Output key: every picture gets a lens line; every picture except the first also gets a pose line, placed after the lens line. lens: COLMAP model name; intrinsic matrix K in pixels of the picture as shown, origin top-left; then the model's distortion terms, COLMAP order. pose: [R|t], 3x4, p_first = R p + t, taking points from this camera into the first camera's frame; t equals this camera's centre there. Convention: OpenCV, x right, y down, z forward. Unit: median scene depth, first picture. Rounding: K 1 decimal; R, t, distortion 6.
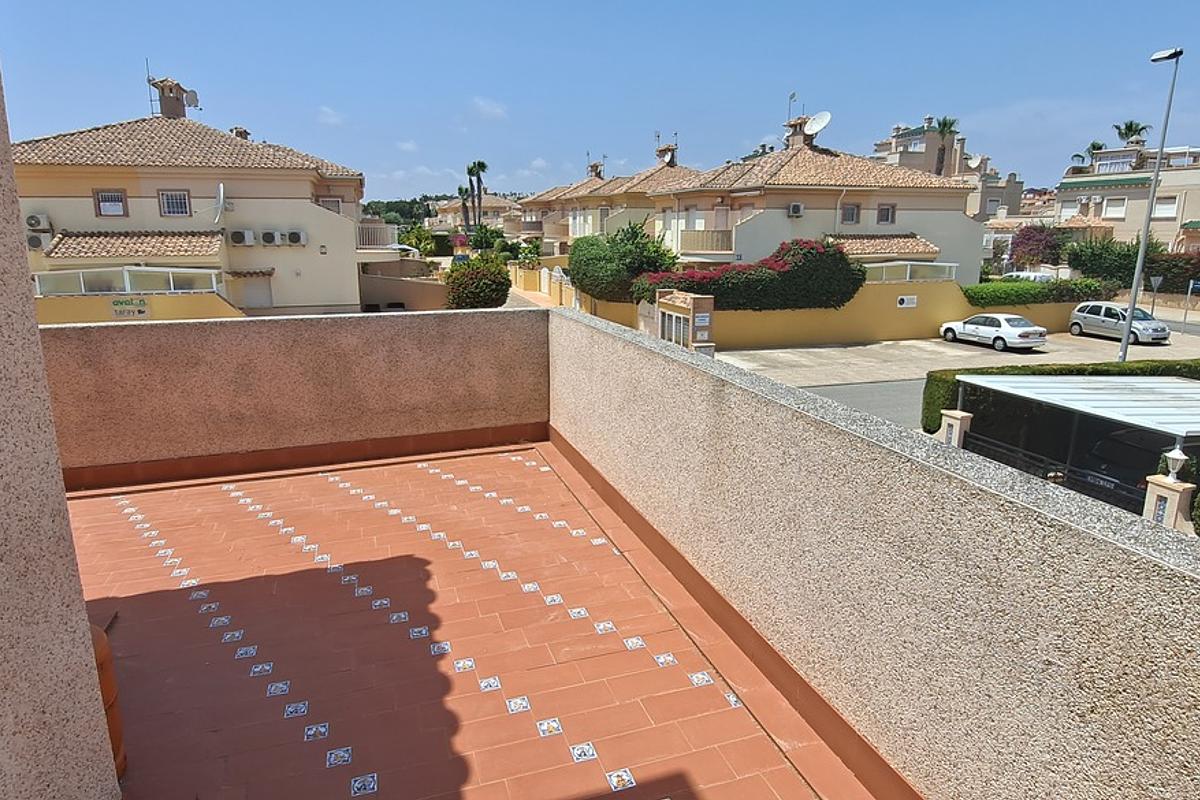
lens RADIAL K [[704.7, 0, 586.2], [0, 704.7, 383.7], [0, 0, 1]] dist [-0.004023, -0.014940]
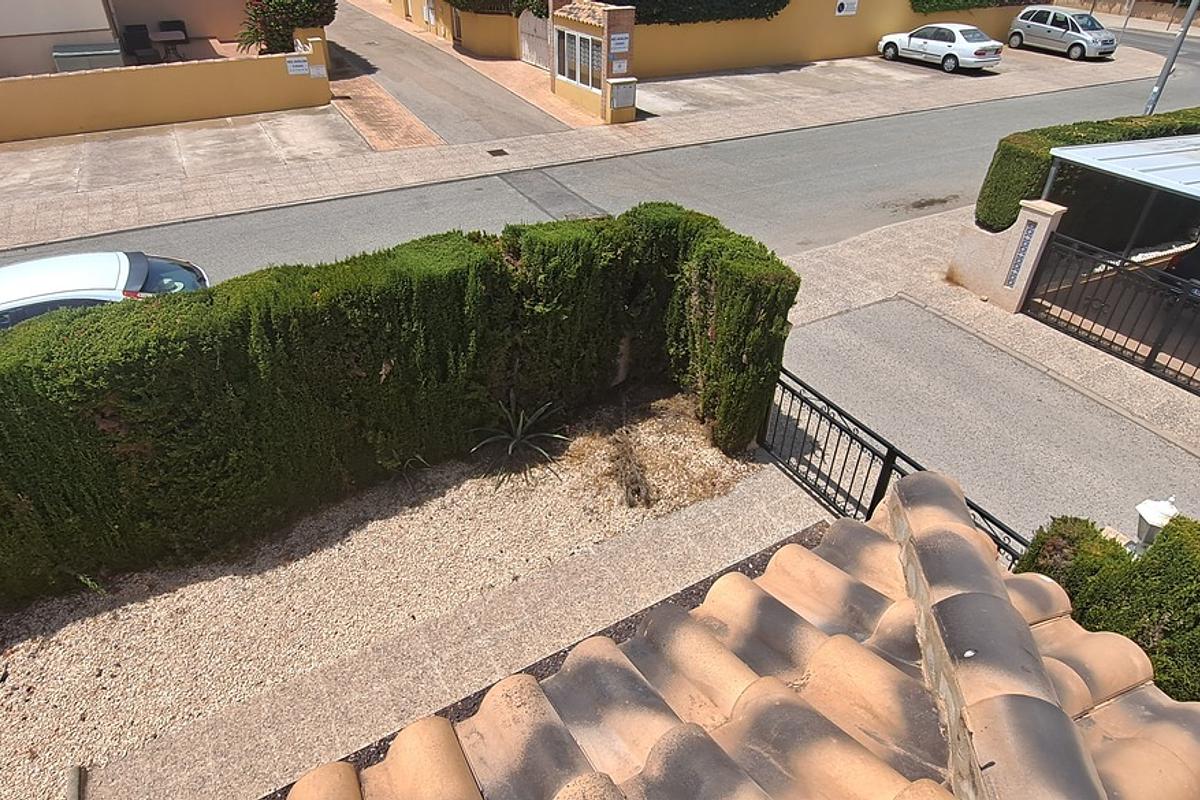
lens RADIAL K [[704.7, 0, 586.2], [0, 704.7, 383.7], [0, 0, 1]] dist [-0.004023, -0.014940]
pose [[0.979795, -0.106174, 0.169494, -0.023267], [0.035244, 0.925853, 0.376237, -0.030696], [-0.196874, -0.362662, 0.910888, 0.167038]]
